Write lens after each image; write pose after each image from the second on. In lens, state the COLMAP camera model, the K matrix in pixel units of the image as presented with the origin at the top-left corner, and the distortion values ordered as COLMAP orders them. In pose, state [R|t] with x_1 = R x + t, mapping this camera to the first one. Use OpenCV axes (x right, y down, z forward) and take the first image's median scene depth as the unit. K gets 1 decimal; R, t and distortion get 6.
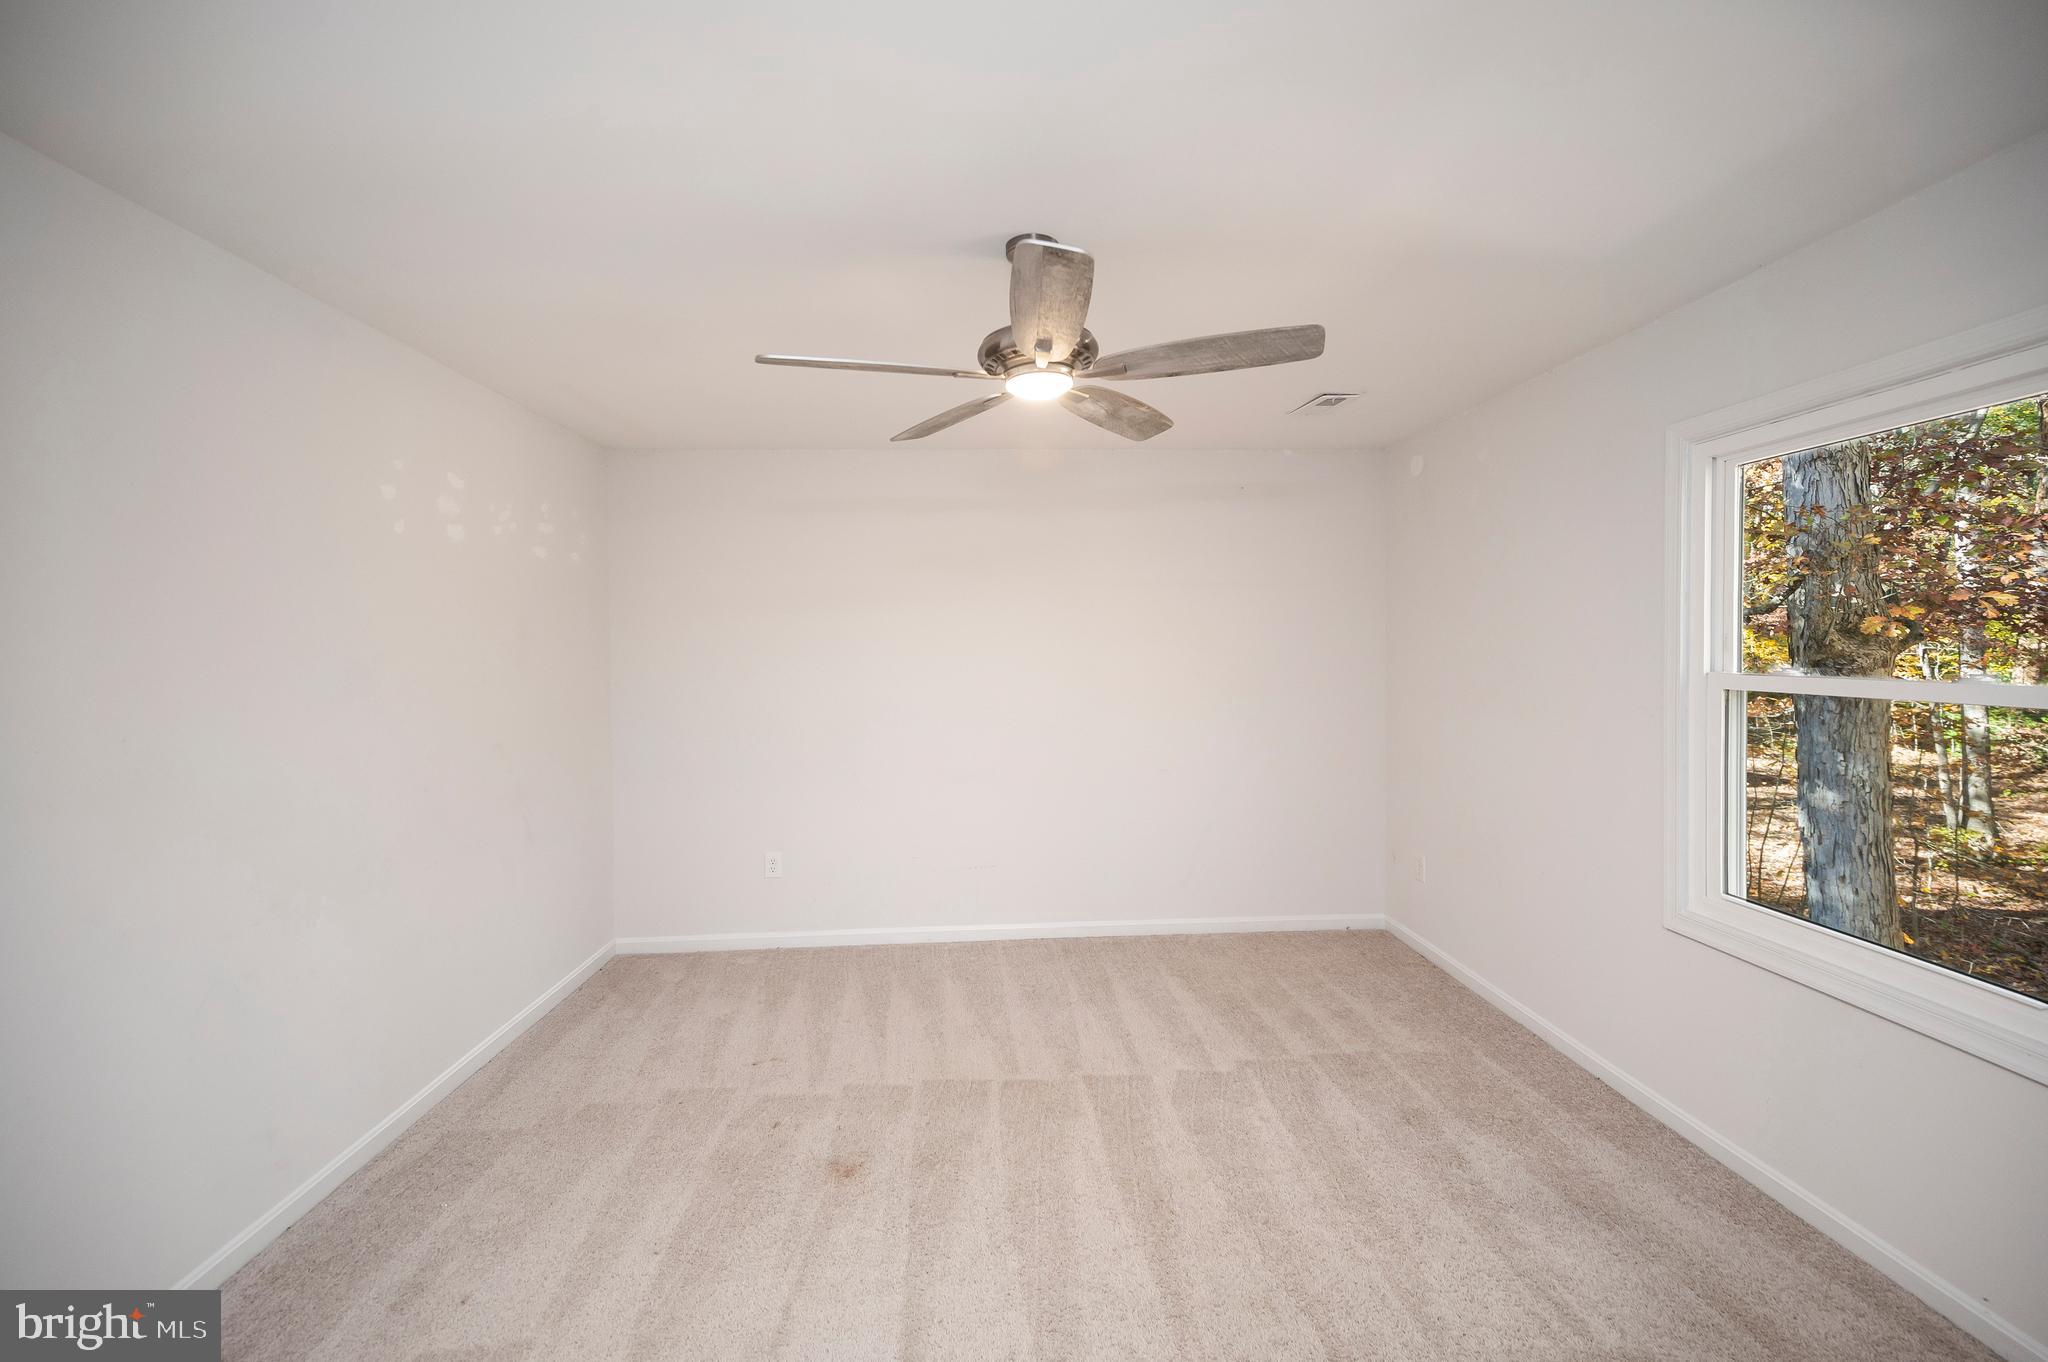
lens RADIAL K [[834.1, 0, 1019.5], [0, 834.1, 703.3], [0, 0, 1]] dist [0.013813, 0.000109]
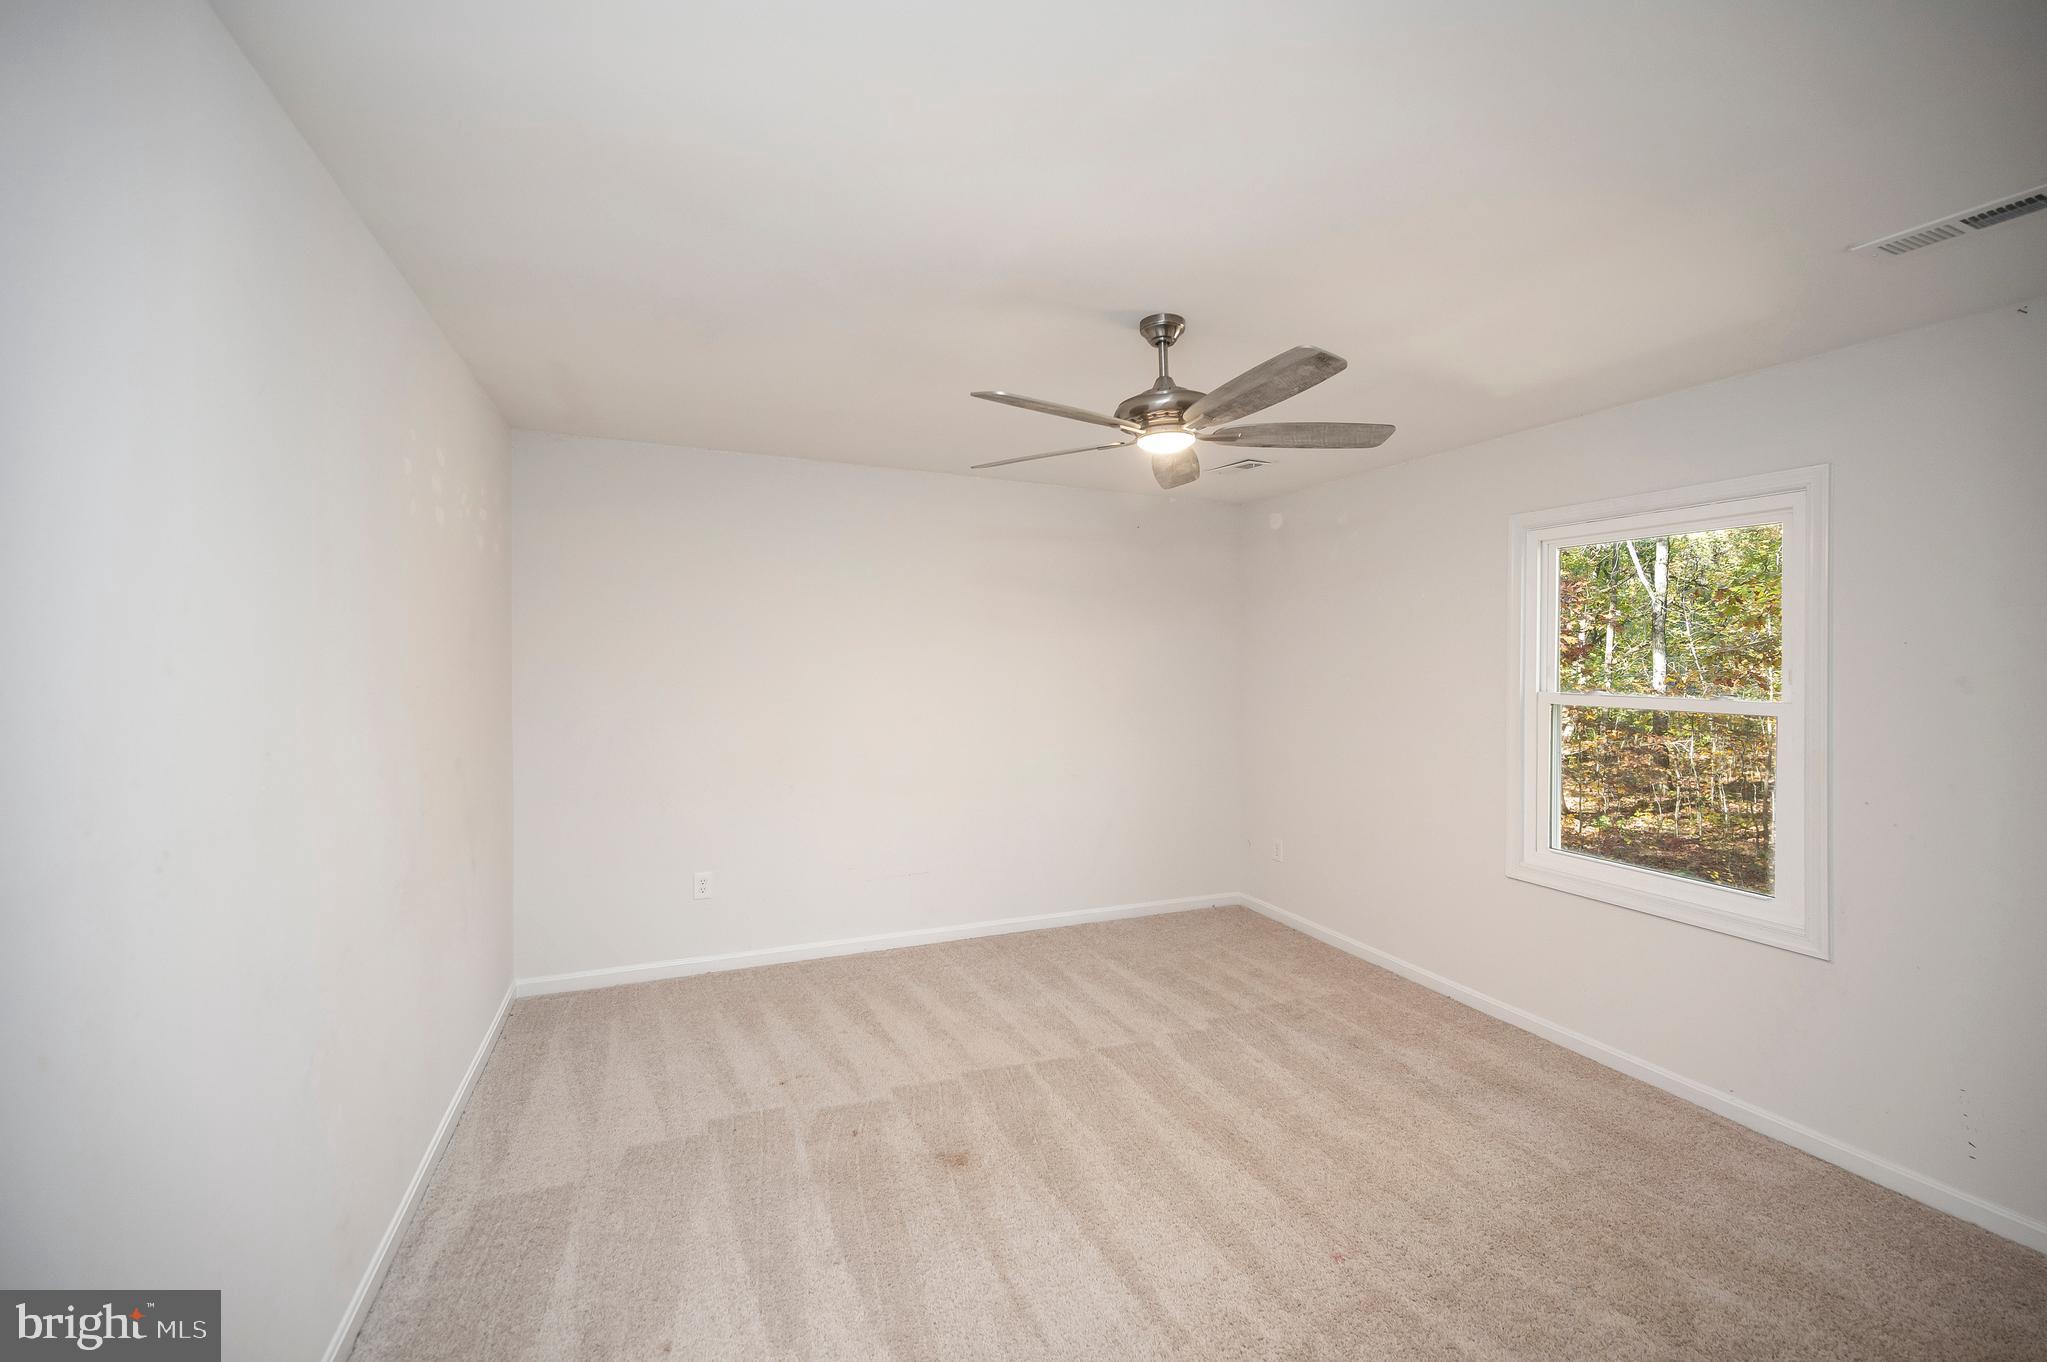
lens RADIAL K [[833.7, 0, 1002.0], [0, 833.7, 686.4], [0, 0, 1]] dist [0.013813, 0.000109]
pose [[0.940784, 0.013315, 0.338745, -0.387202], [-0.000516, 0.999284, -0.037844, 0.006808], [-0.339007, 0.035428, 0.940117, -0.013880]]
